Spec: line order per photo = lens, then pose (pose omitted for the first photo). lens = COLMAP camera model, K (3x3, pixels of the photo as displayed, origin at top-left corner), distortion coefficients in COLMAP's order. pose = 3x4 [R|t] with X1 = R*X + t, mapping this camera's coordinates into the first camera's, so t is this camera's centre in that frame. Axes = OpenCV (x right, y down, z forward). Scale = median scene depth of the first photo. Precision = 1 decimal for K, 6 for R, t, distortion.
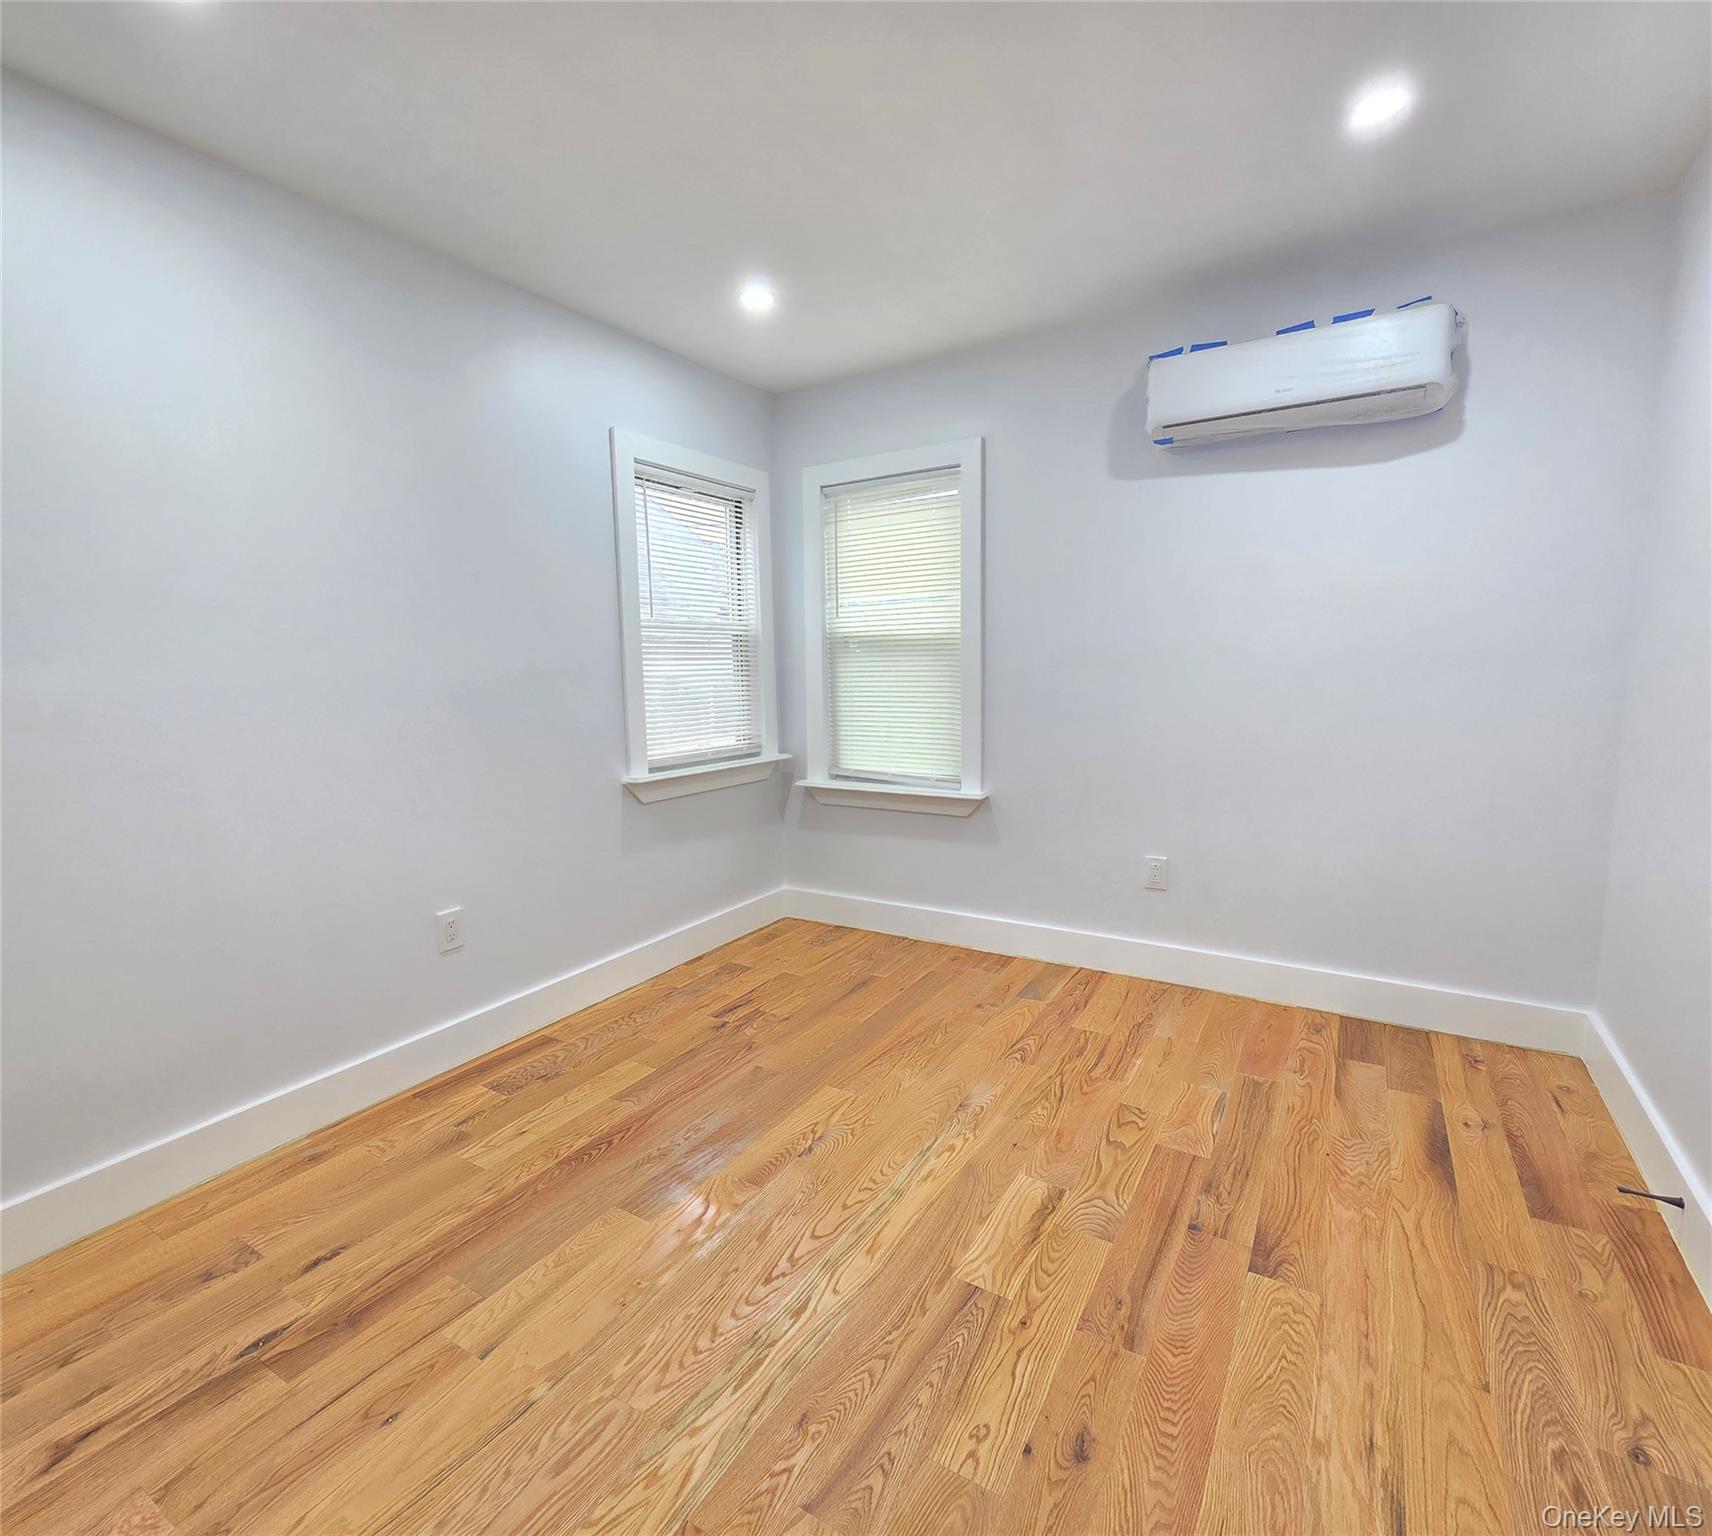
lens RADIAL K [[840.0, 0, 849.2], [0, 840.0, 767.2], [0, 0, 1]] dist [-0.001249, -0.000990]
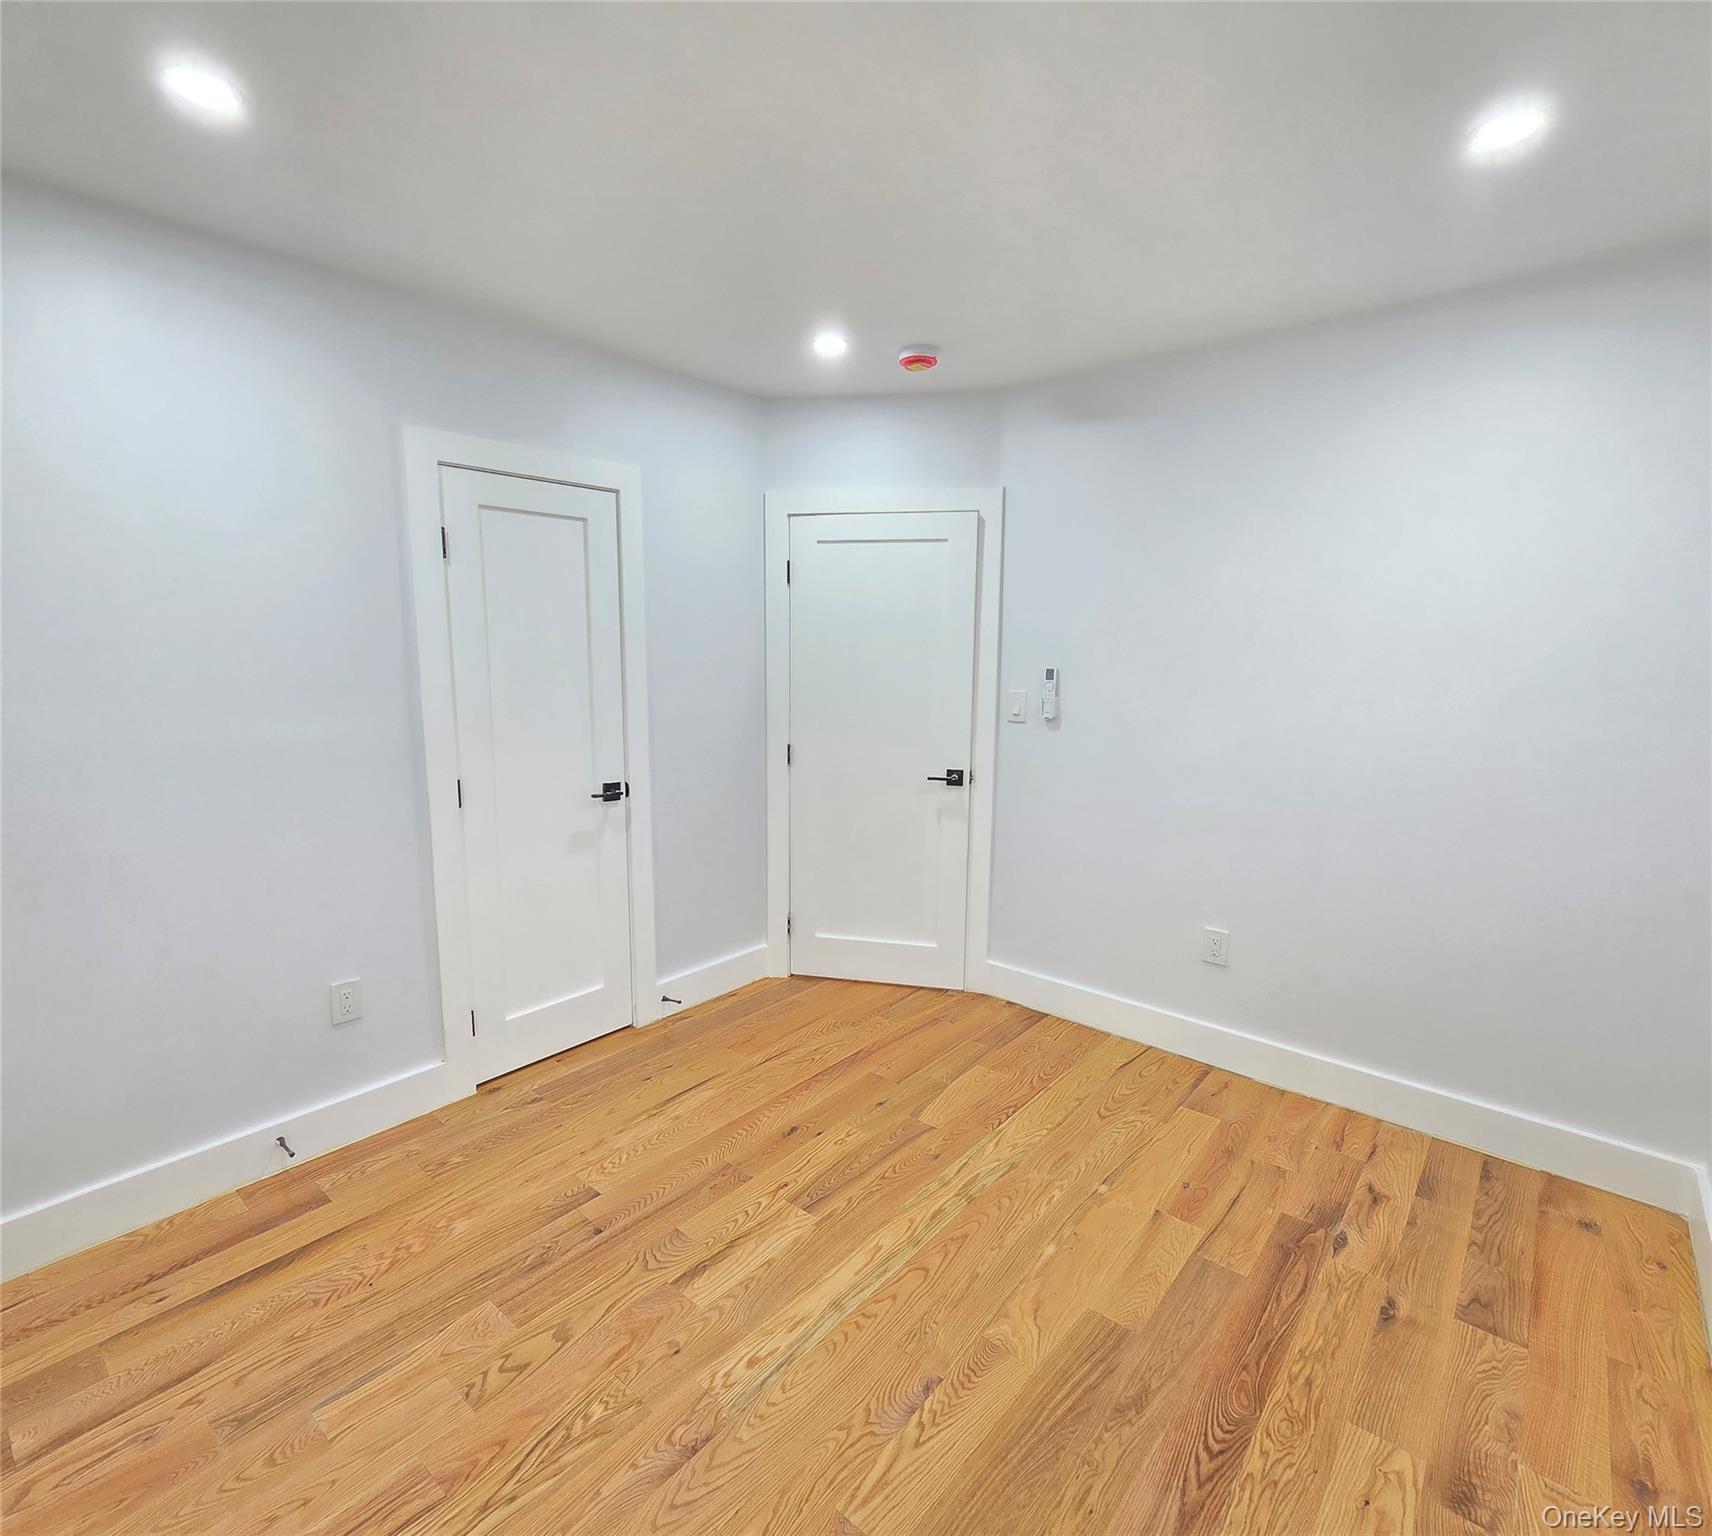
lens RADIAL K [[840.0, 0, 849.2], [0, 840.0, 767.2], [0, 0, 1]] dist [-0.001249, -0.000990]
pose [[-0.987252, -0.013542, 0.158587, -0.109312], [0.030930, 0.961057, 0.274612, -0.383003], [-0.156130, 0.276017, -0.948387, 1.905346]]
